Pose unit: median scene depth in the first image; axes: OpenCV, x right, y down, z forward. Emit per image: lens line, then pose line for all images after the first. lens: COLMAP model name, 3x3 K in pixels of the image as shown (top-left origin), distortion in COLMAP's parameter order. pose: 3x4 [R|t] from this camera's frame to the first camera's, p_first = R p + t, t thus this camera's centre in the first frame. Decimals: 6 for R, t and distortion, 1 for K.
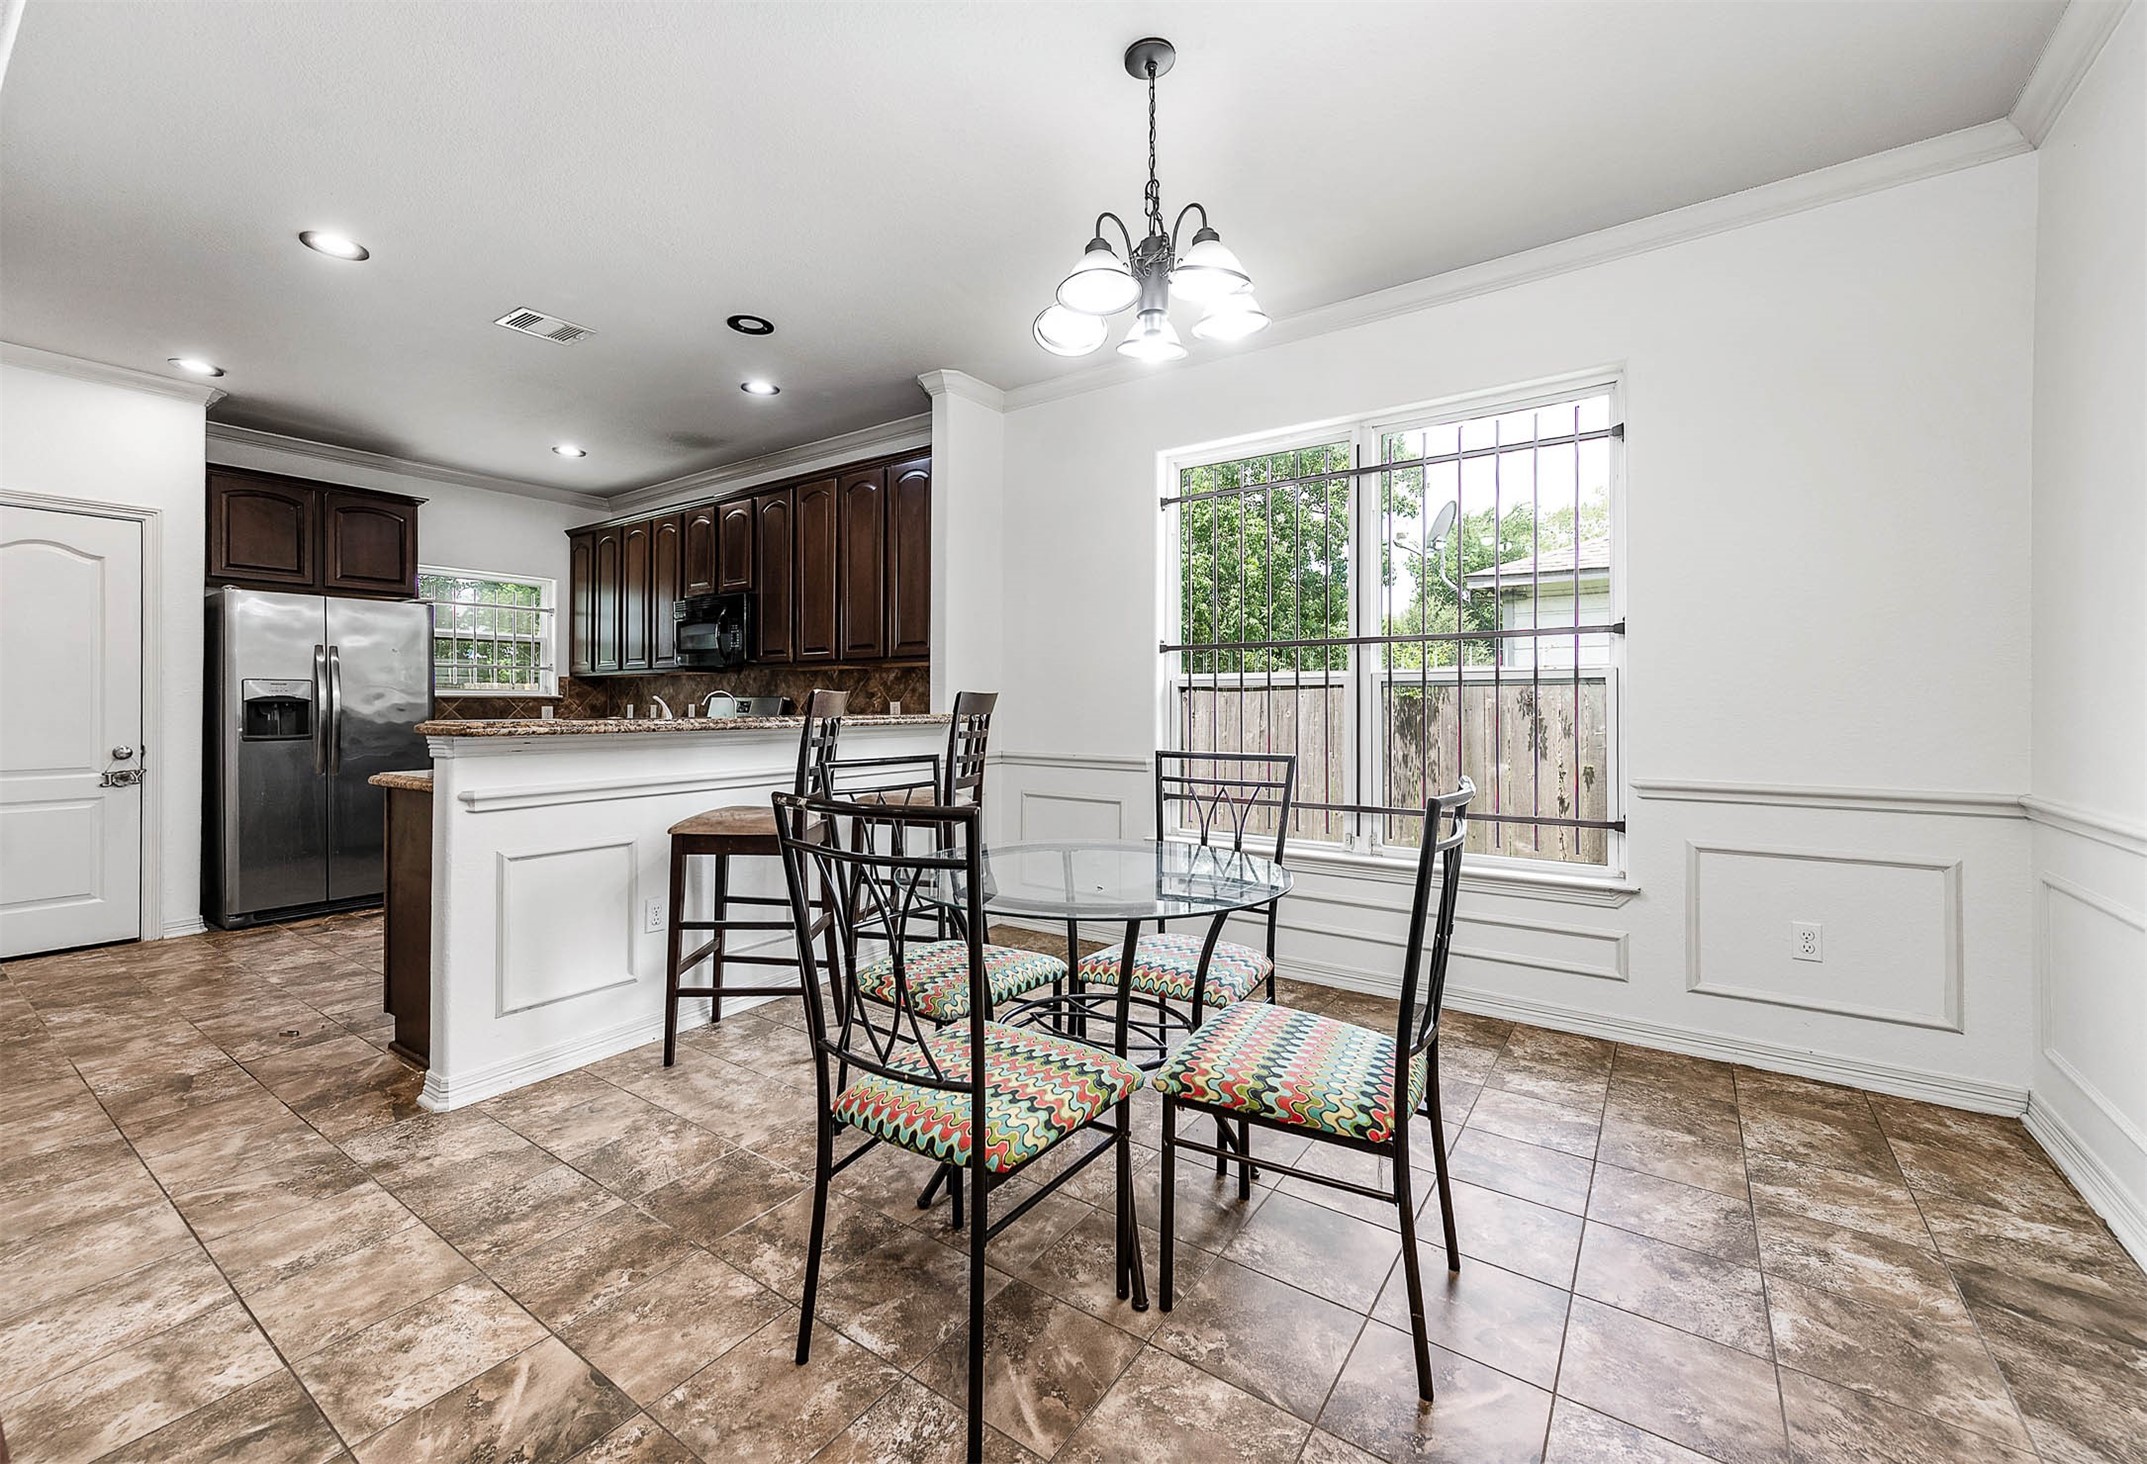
lens RADIAL K [[886.6, 0, 1061.6], [0, 886.6, 702.1], [0, 0, 1]] dist [0.027352, 0.000013]
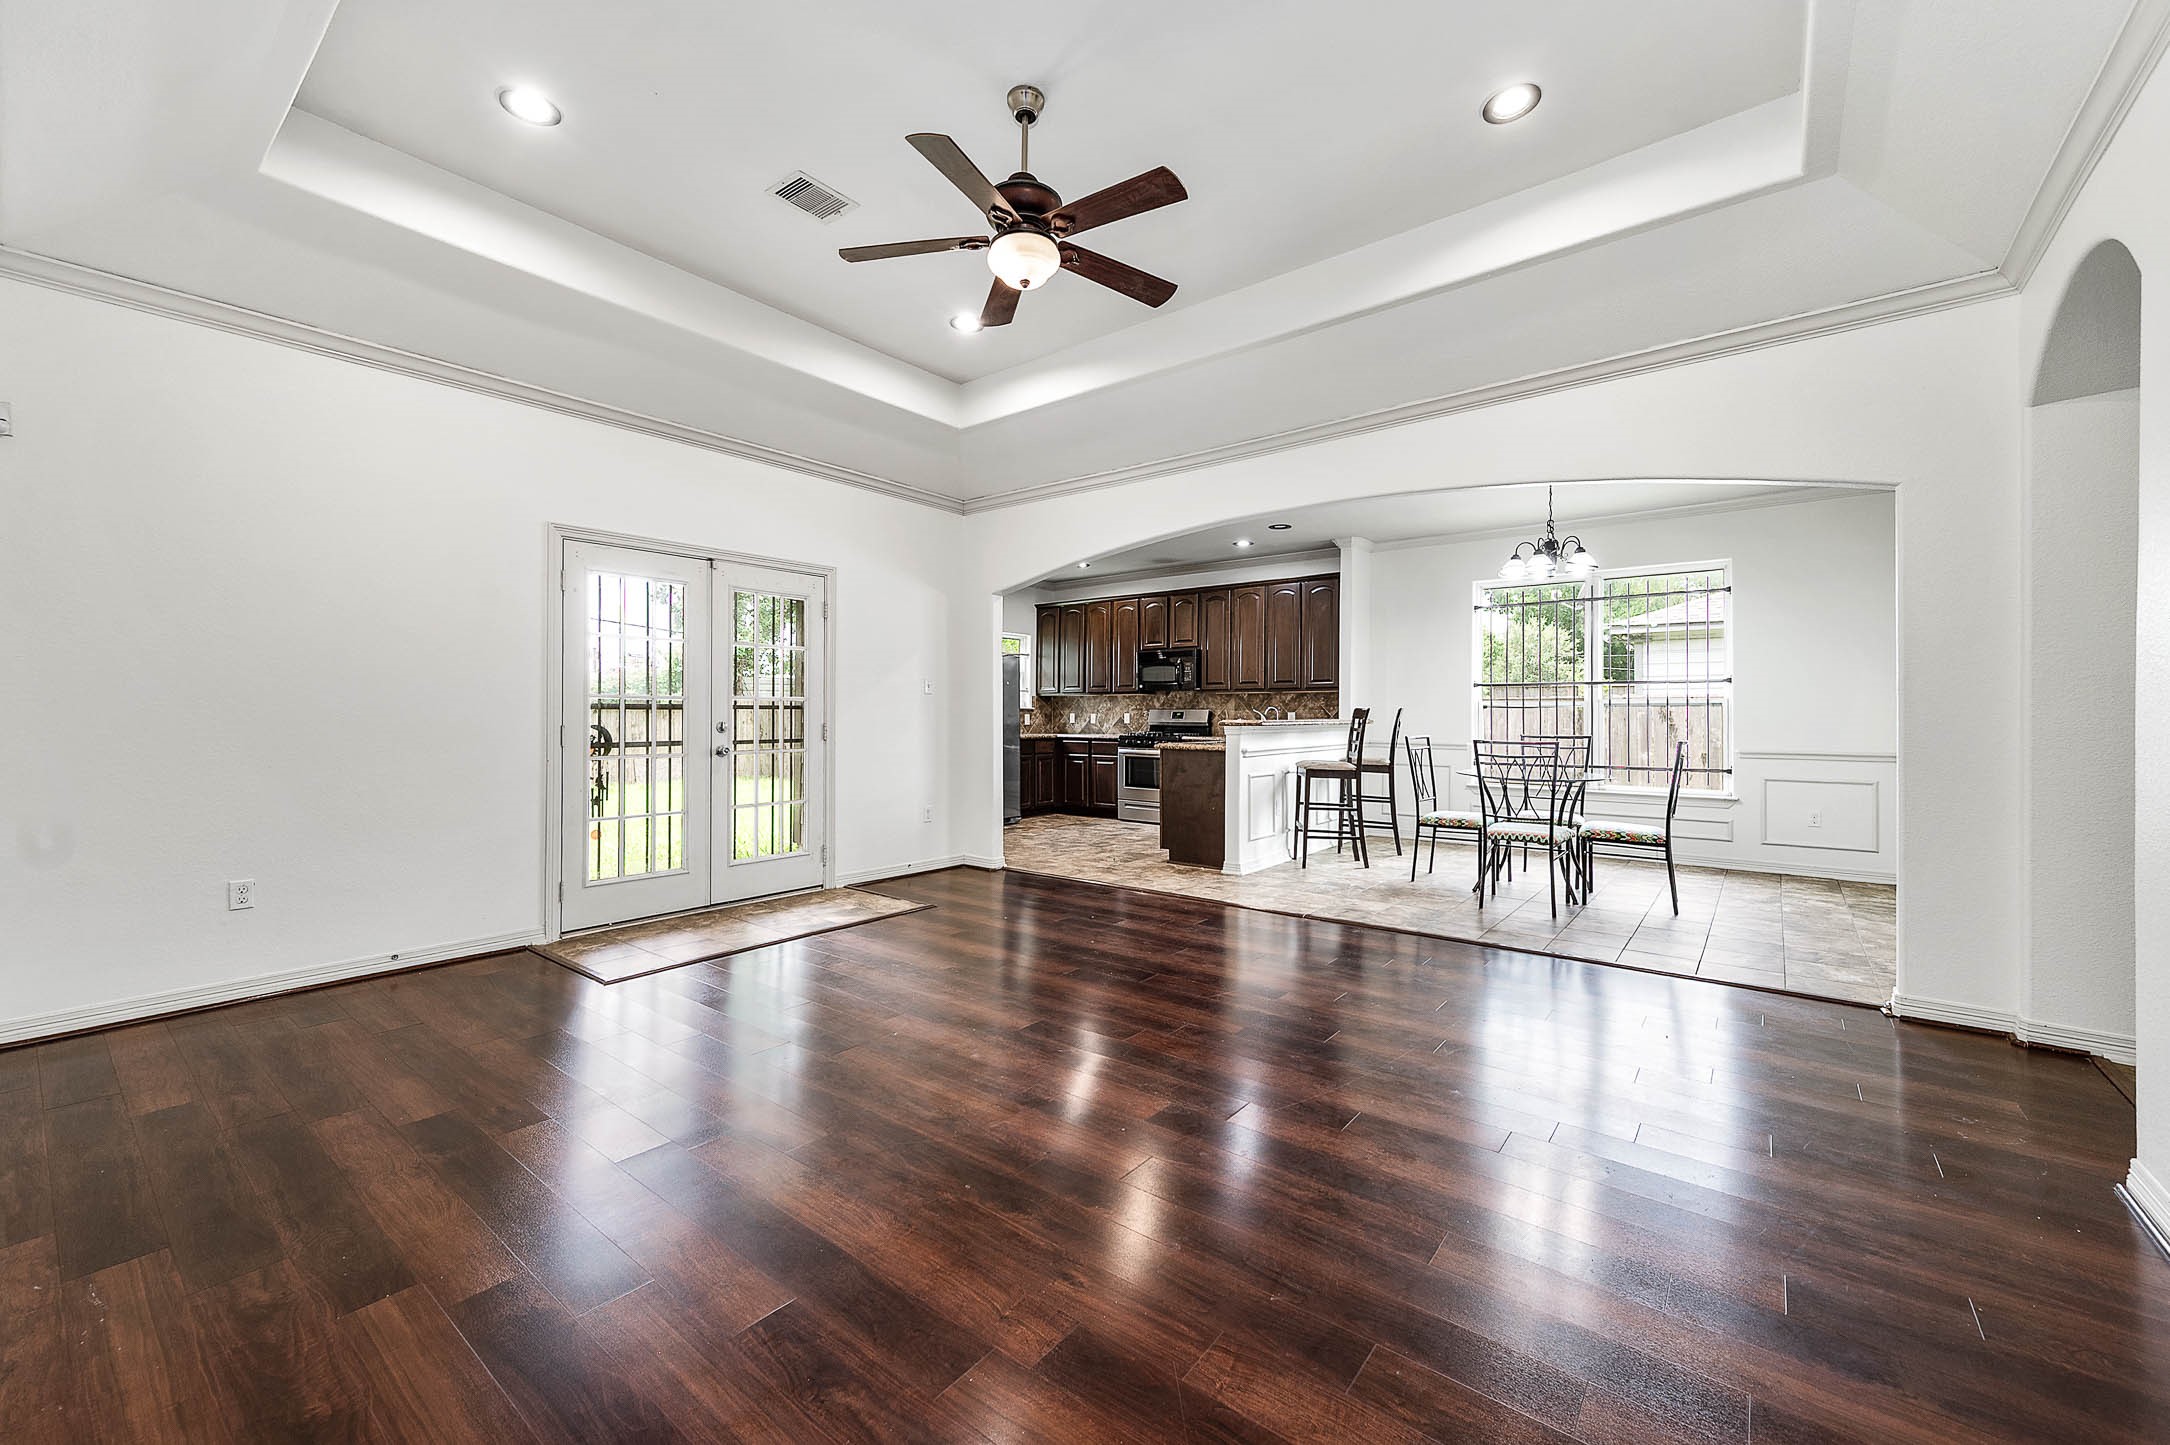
lens RADIAL K [[850.1, 0, 1096.4], [0, 850.1, 704.9], [0, 0, 1]] dist [0.008933, 0.000419]
pose [[0.997997, 0.003438, -0.063172, -0.599364], [-0.003977, 0.999957, -0.008398, -0.000005], [0.063141, 0.008633, 0.997967, -0.897706]]
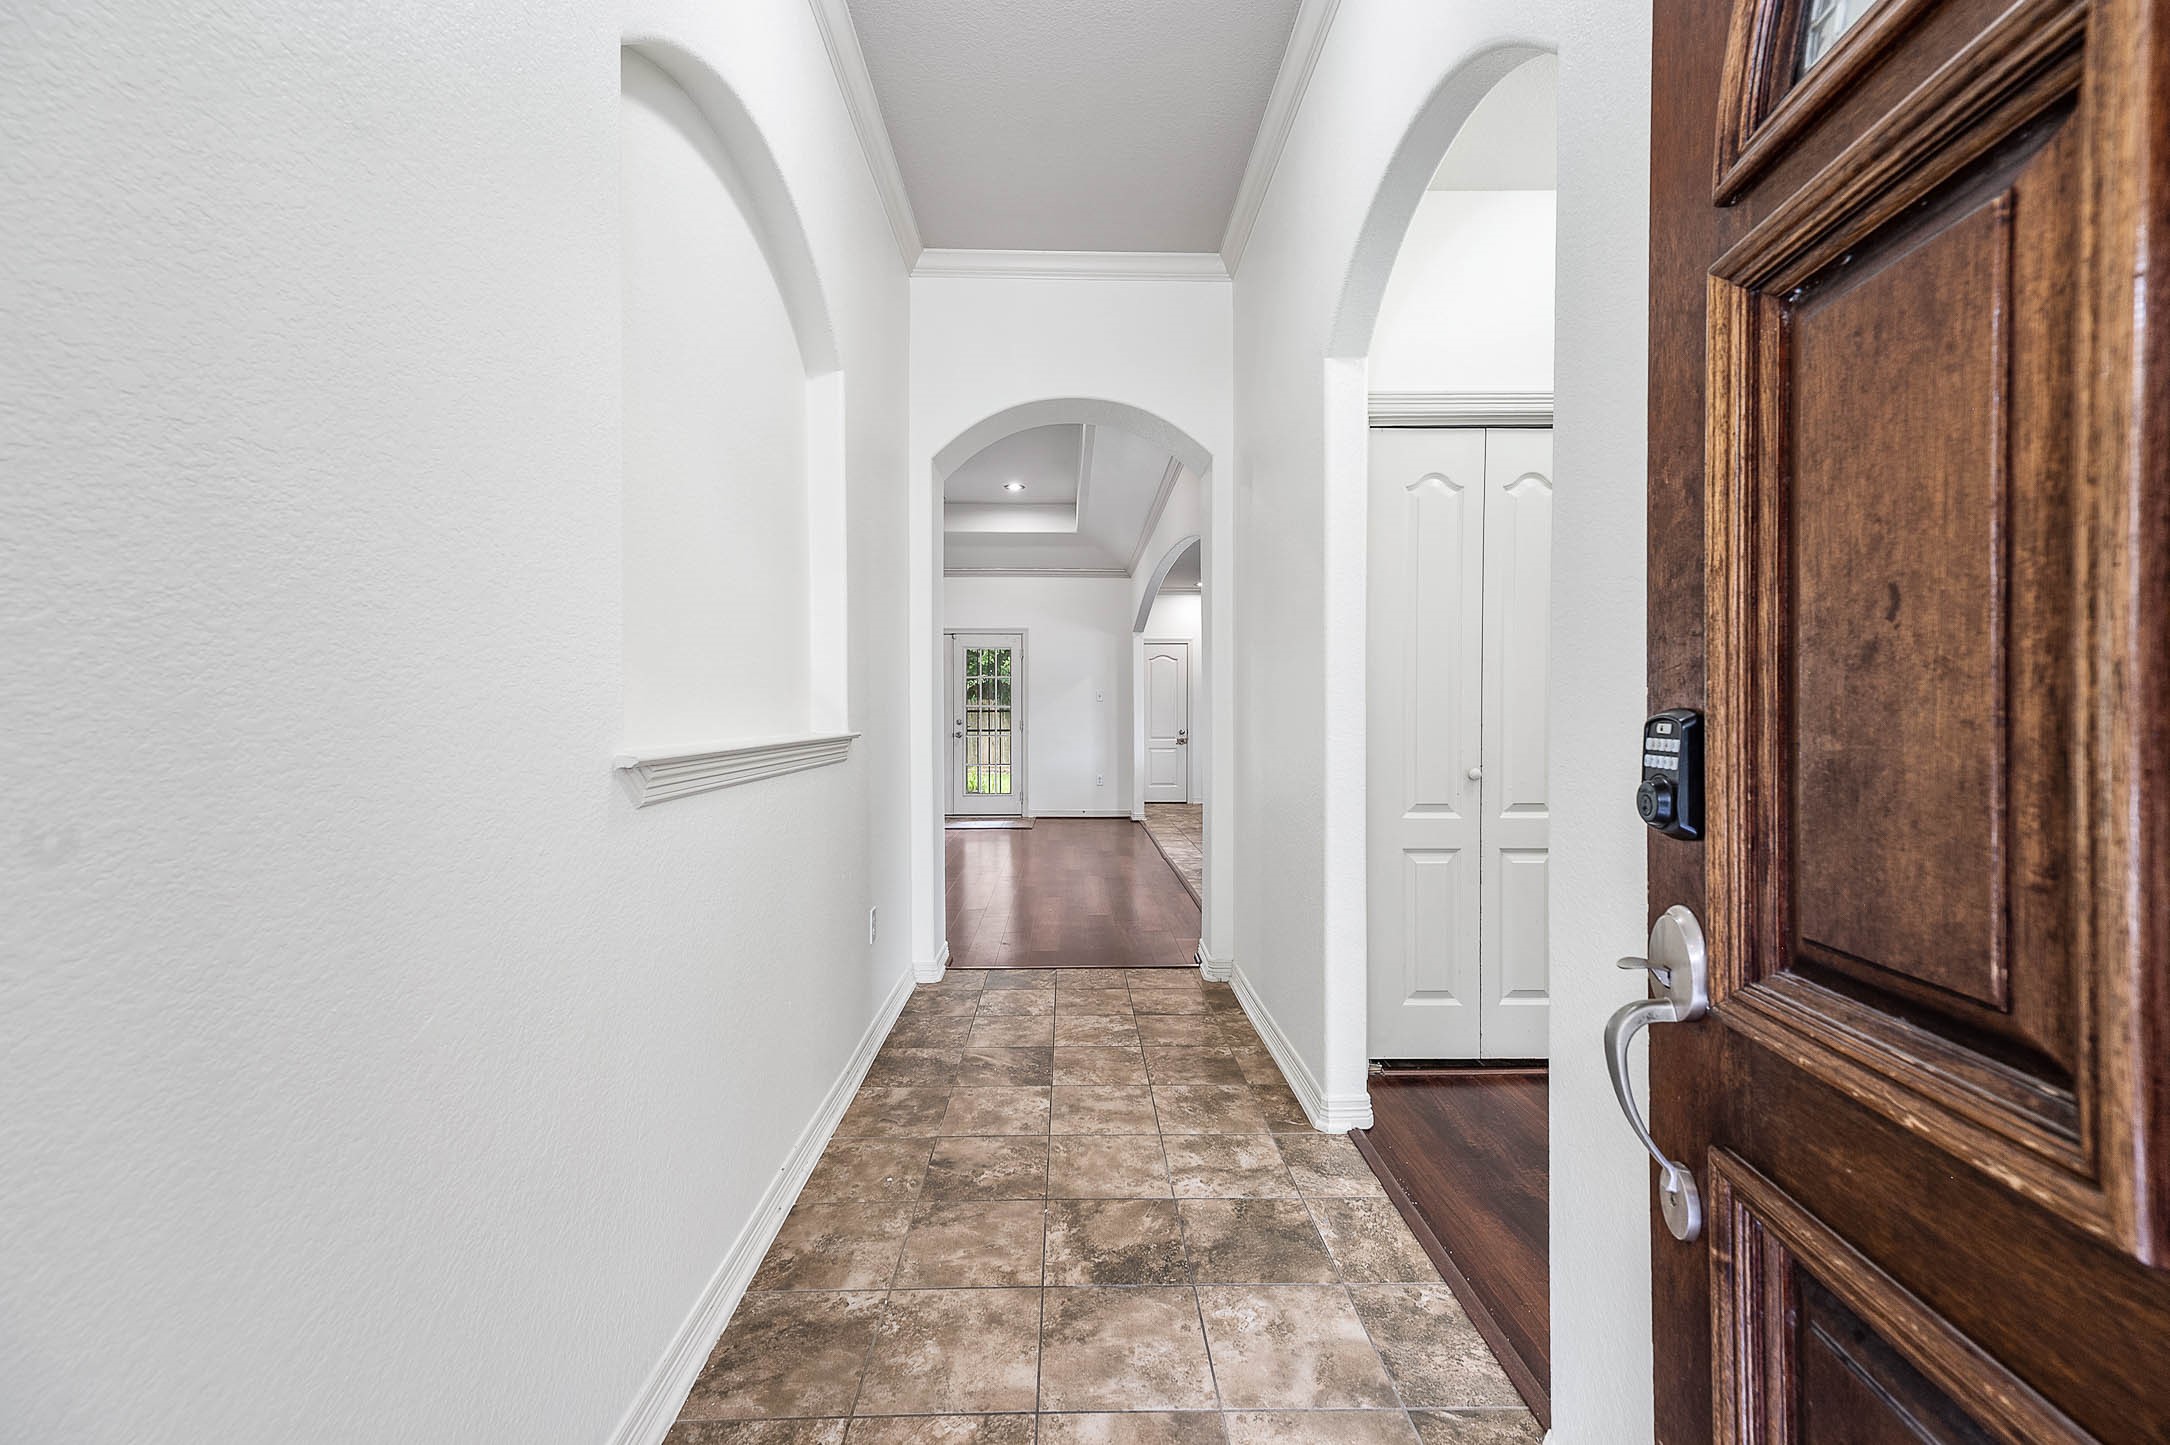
lens RADIAL K [[850.1, 0, 1083.9], [0, 850.1, 712.2], [0, 0, 1]] dist [0.008933, 0.000419]
pose [[0.581120, 0.000510, -0.813818, 0.891833], [0.002944, 0.999992, 0.002728, -0.007821], [0.813813, -0.003982, 0.581114, -0.784801]]
